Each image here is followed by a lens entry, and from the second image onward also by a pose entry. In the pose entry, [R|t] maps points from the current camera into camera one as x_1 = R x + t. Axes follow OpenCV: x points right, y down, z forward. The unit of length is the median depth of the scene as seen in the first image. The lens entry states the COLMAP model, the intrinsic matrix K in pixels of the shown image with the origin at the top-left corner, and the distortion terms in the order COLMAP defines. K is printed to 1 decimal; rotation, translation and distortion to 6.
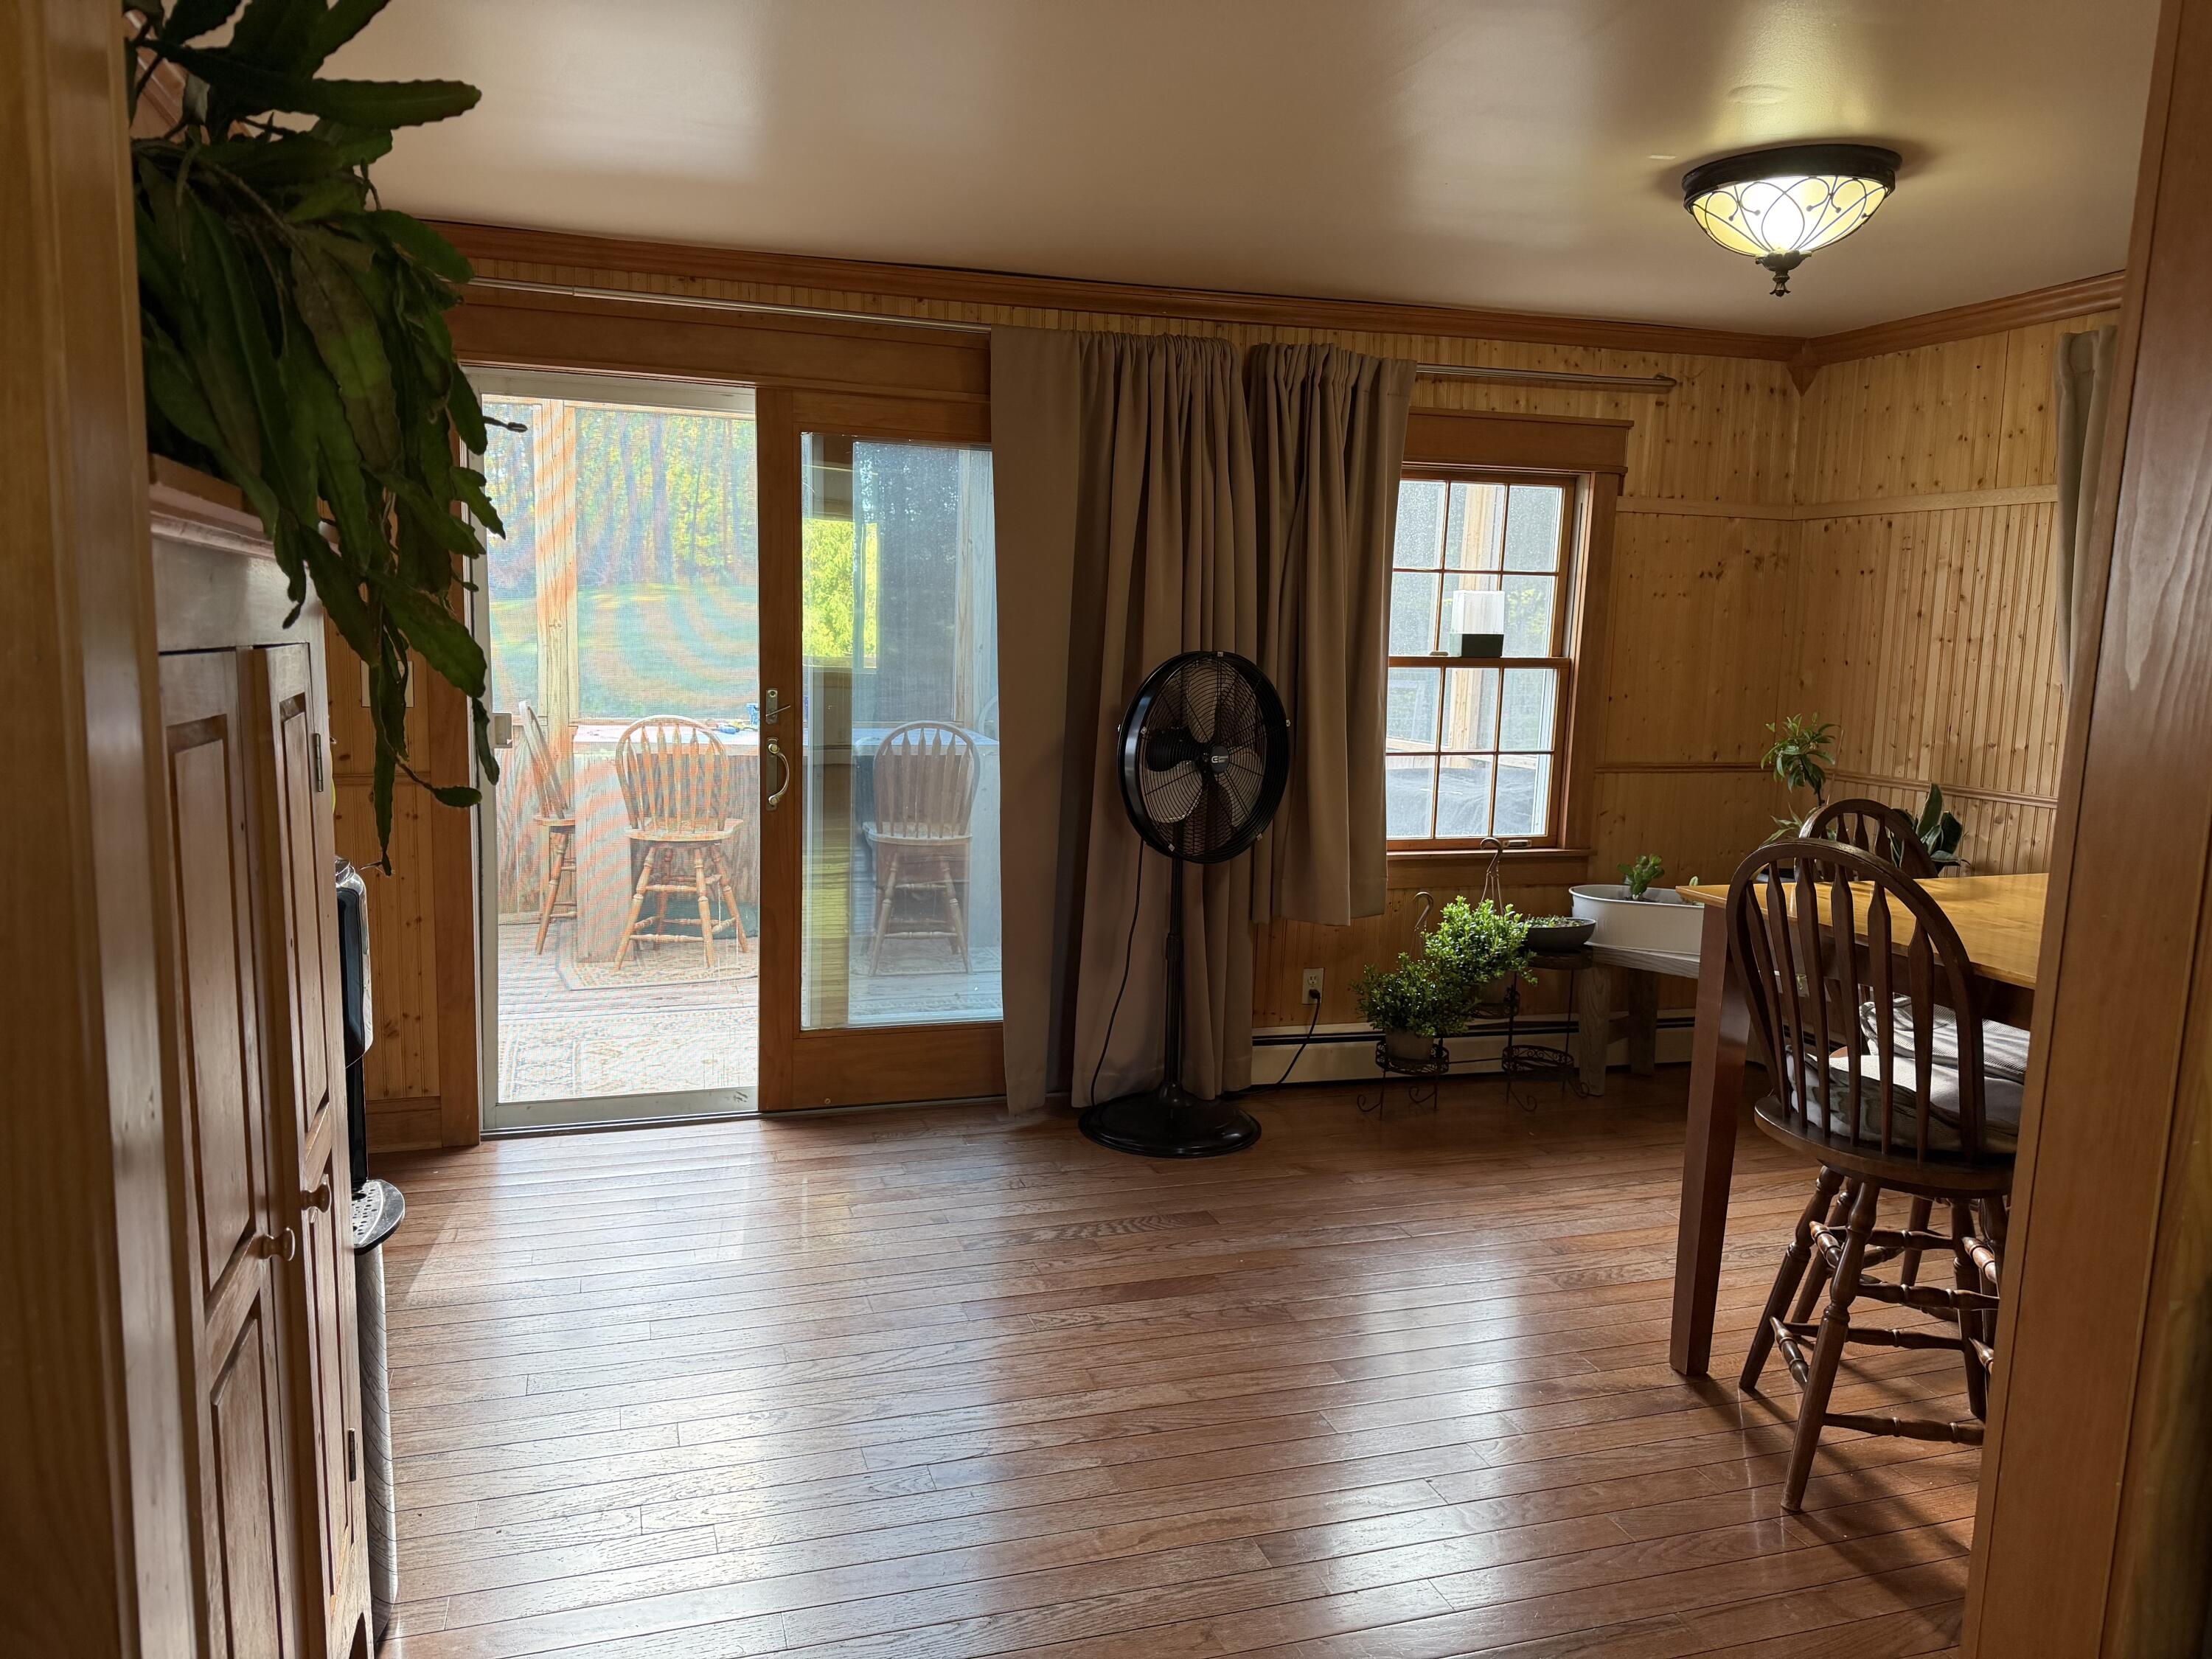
lens RADIAL K [[1588.2, 0, 1106.0], [0, 1588.2, 829.5], [0, 0, 1]] dist [0.064509, 0.000218]
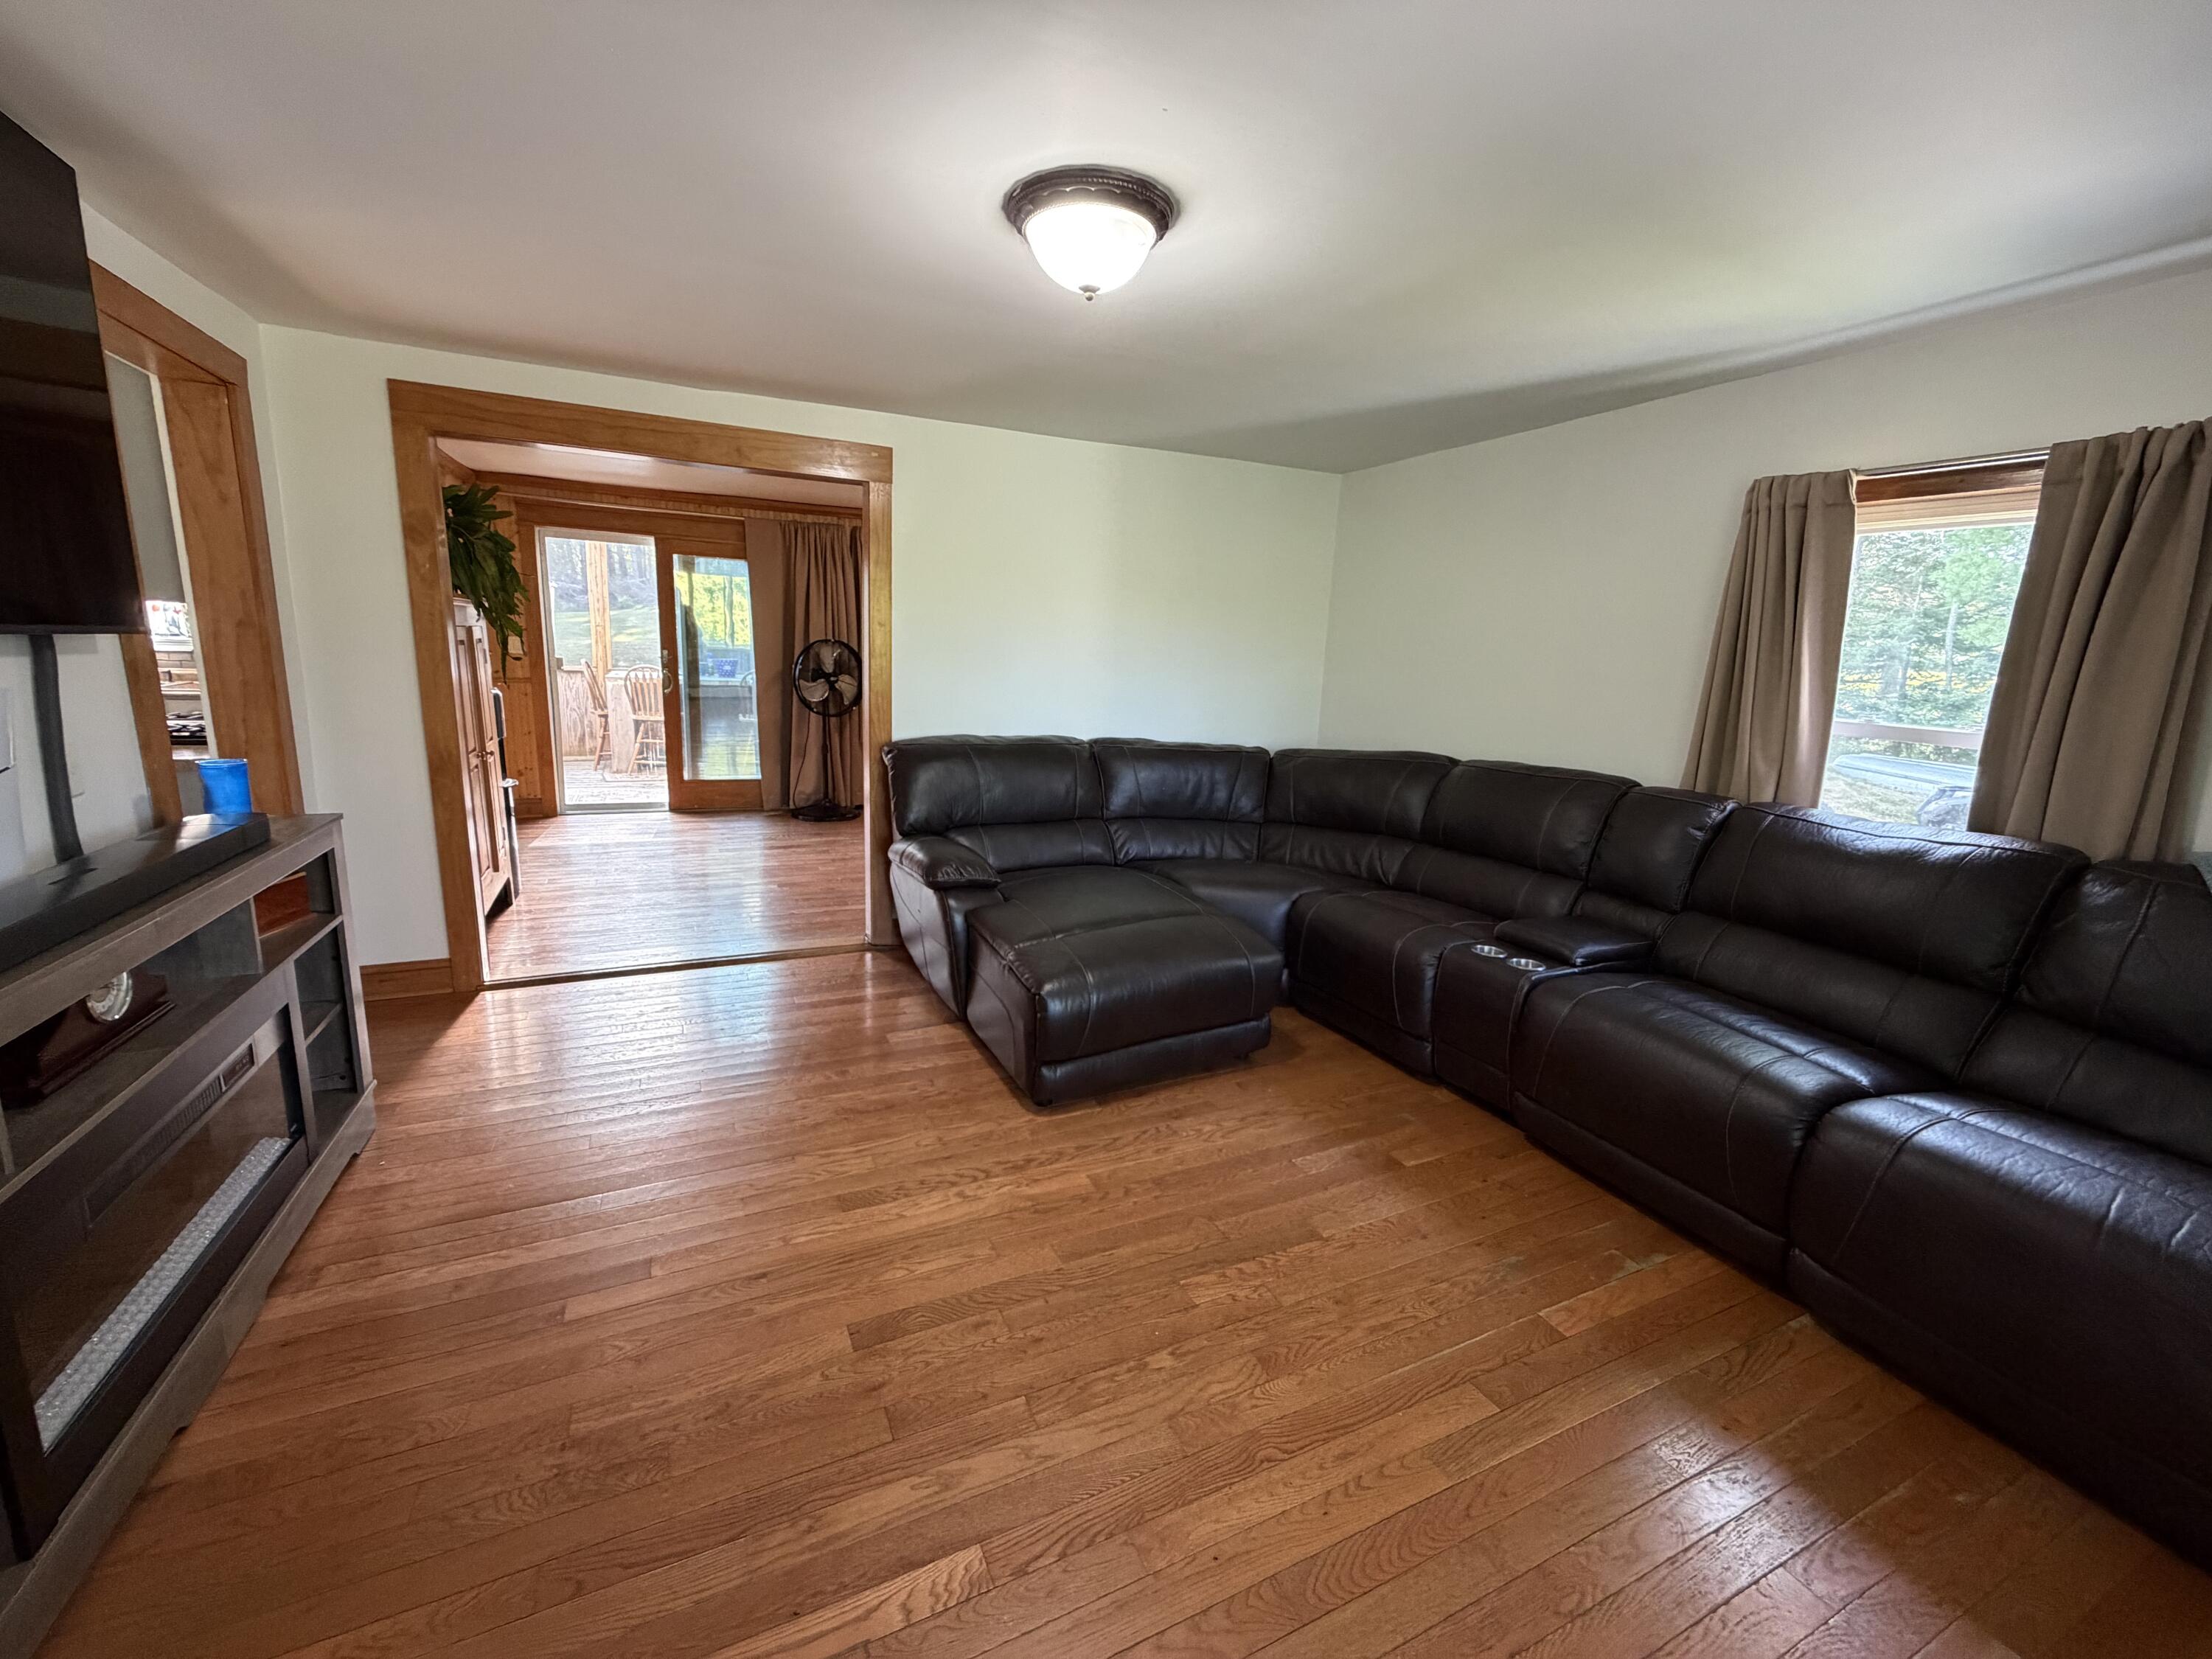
lens RADIAL K [[897.1, 0, 1106.0], [0, 897.1, 829.5], [0, 0, 1]] dist [-0.001780, -0.000171]
pose [[0.989865, -0.005160, 0.141917, 0.313761], [-0.006585, 0.996597, 0.082168, 0.084696], [-0.141858, -0.082270, 0.986462, -0.633621]]
